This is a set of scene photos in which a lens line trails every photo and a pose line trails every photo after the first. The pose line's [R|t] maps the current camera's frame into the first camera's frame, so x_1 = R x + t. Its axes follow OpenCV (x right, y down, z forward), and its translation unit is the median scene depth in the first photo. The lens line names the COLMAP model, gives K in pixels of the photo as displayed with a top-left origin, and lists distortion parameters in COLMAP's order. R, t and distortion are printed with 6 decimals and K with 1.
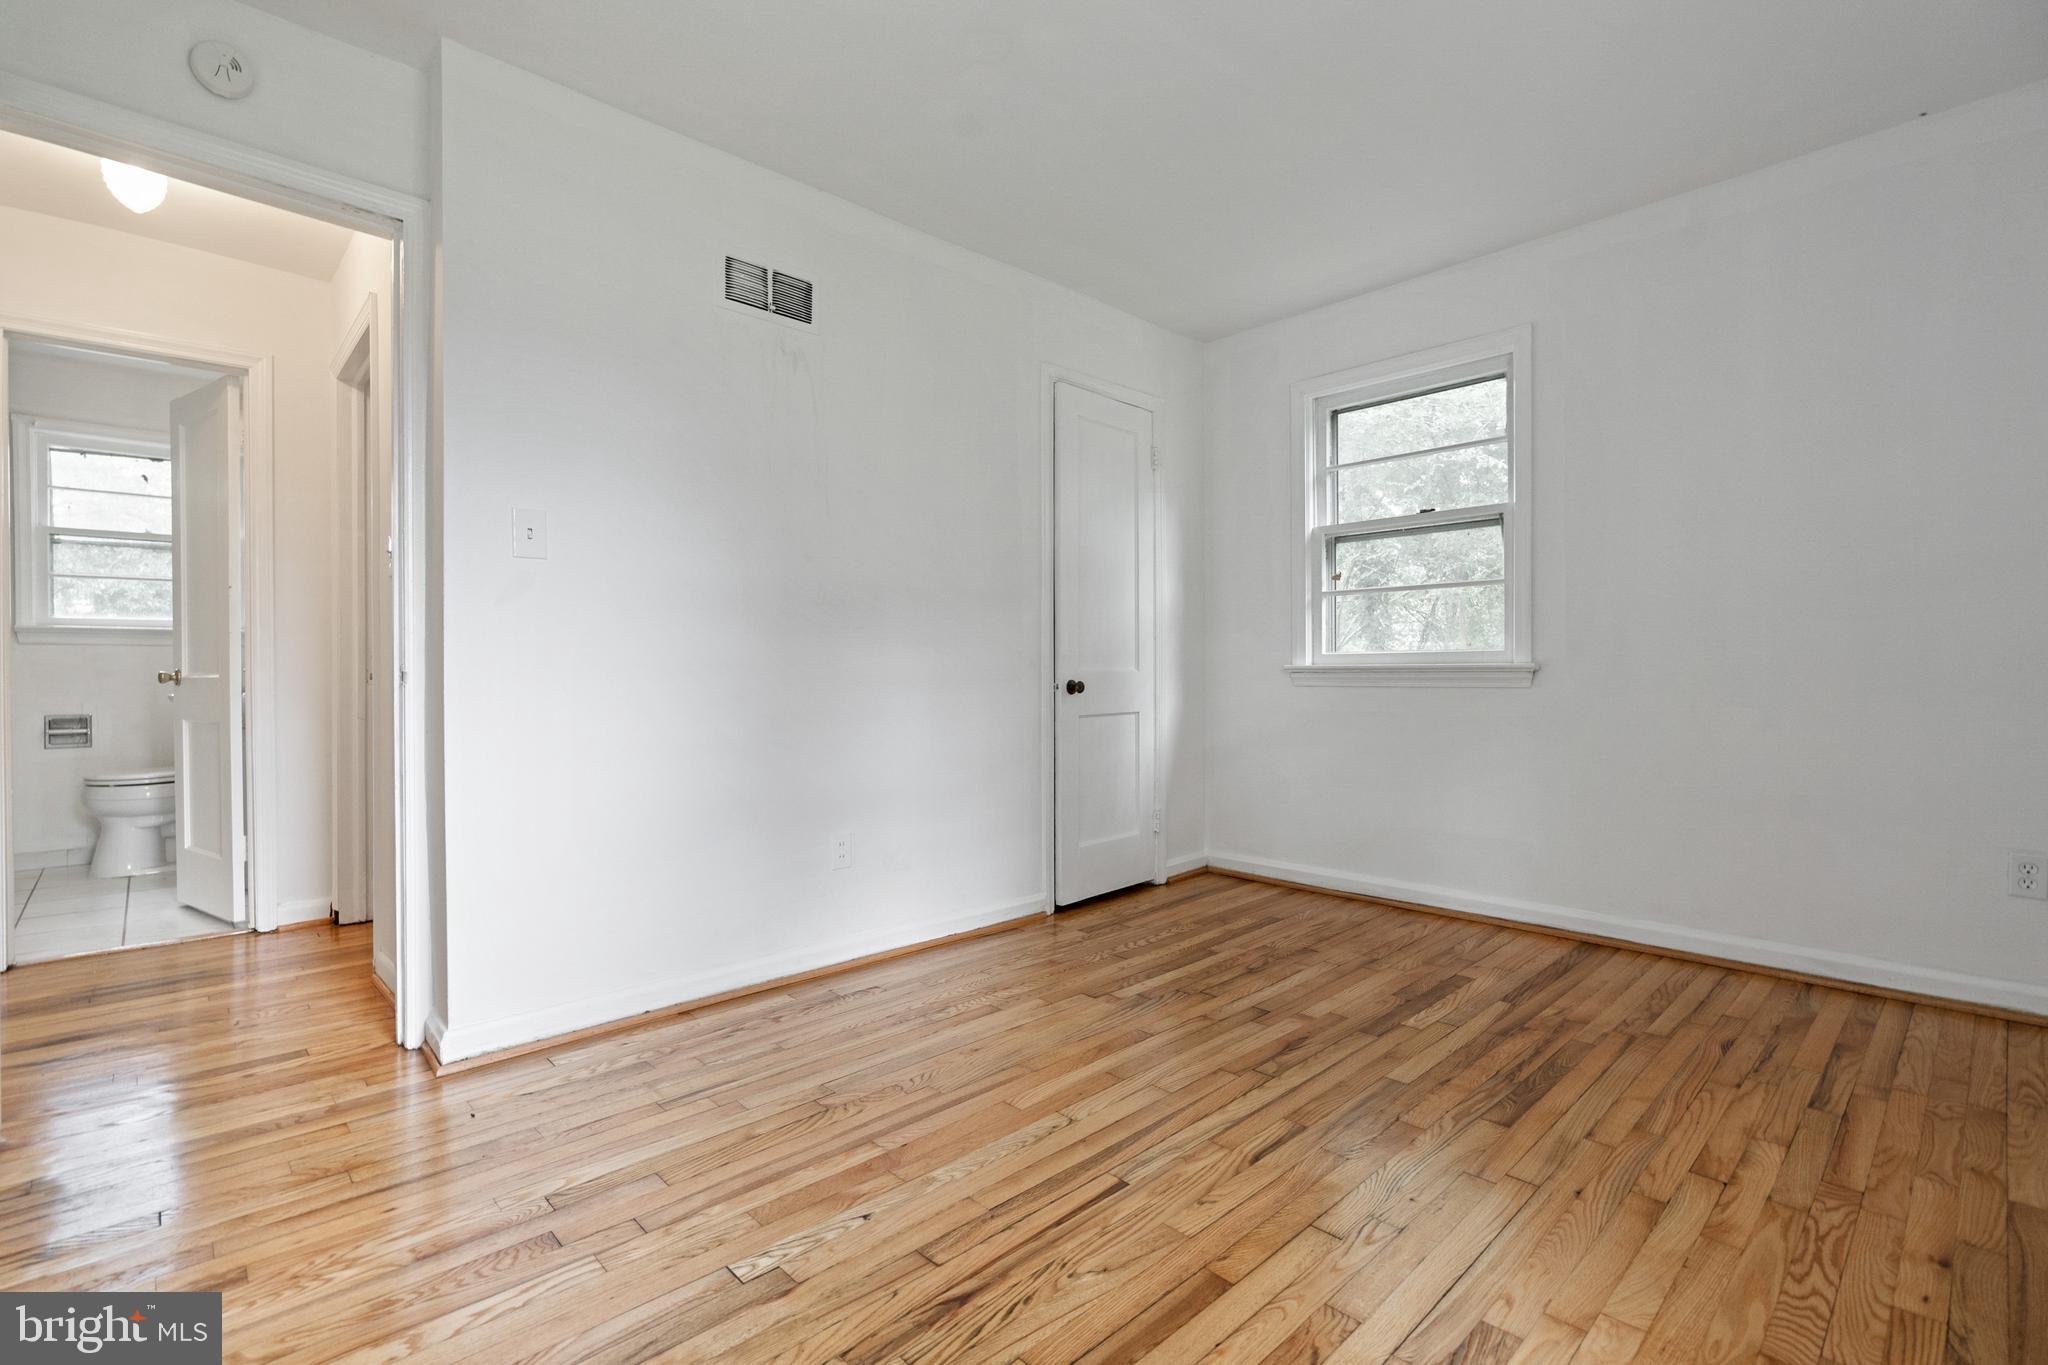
lens RADIAL K [[936.4, 0, 1016.4], [0, 936.4, 682.6], [0, 0, 1]] dist [-0.006882, 0.003277]
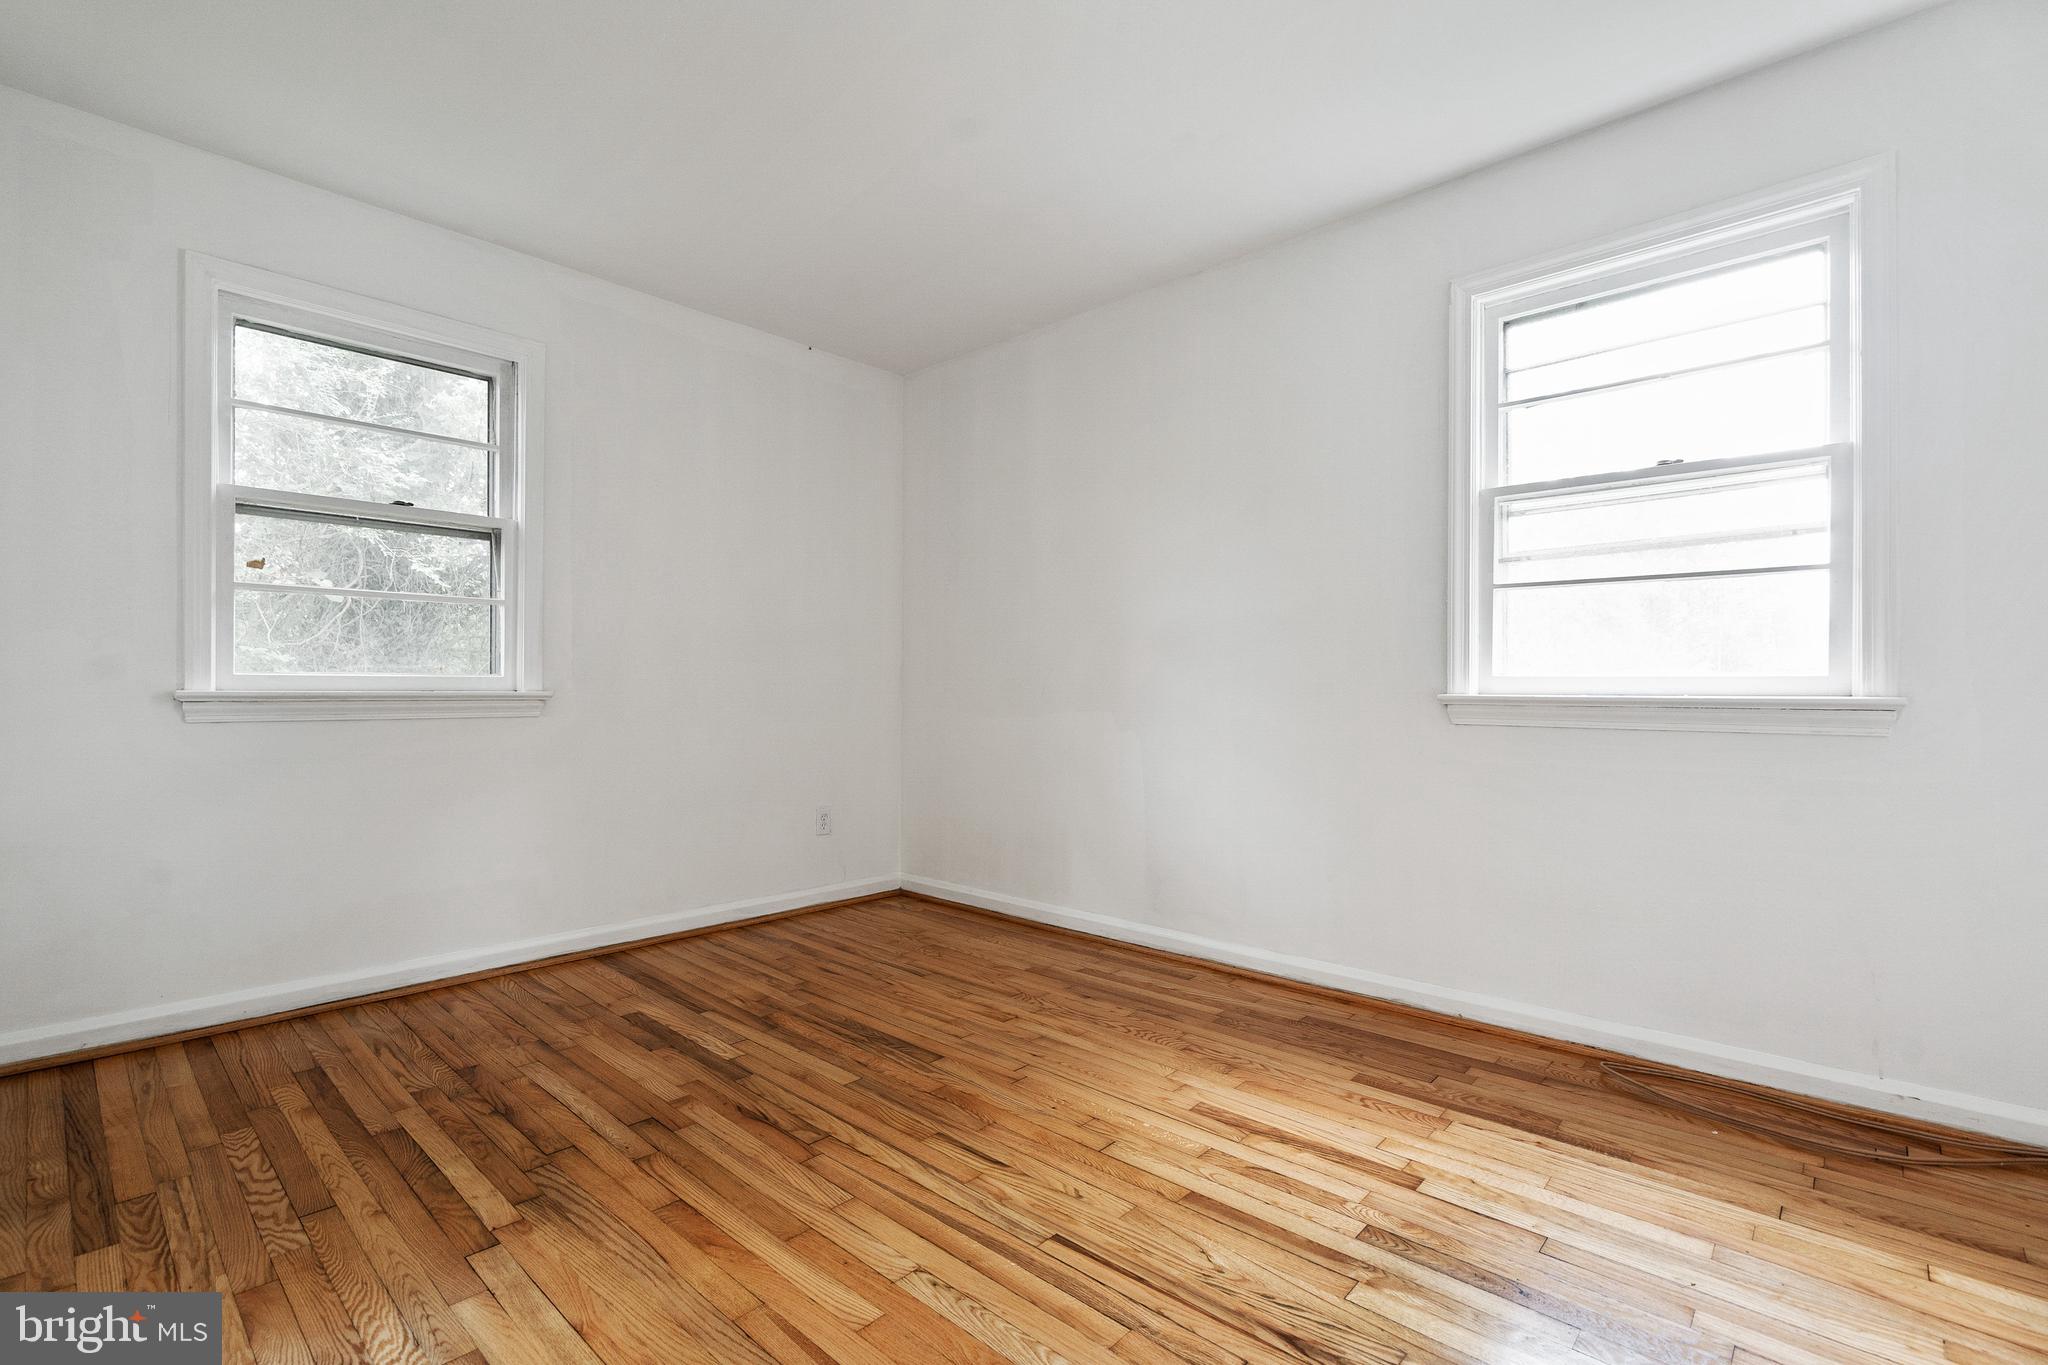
lens RADIAL K [[936.4, 0, 981.2], [0, 936.4, 687.1], [0, 0, 1]] dist [-0.006882, 0.003277]
pose [[-0.061092, 0.008017, 0.998100, -0.575587], [0.007376, 0.999944, -0.007580, -0.018371], [-0.998105, 0.006899, -0.061148, 0.766265]]
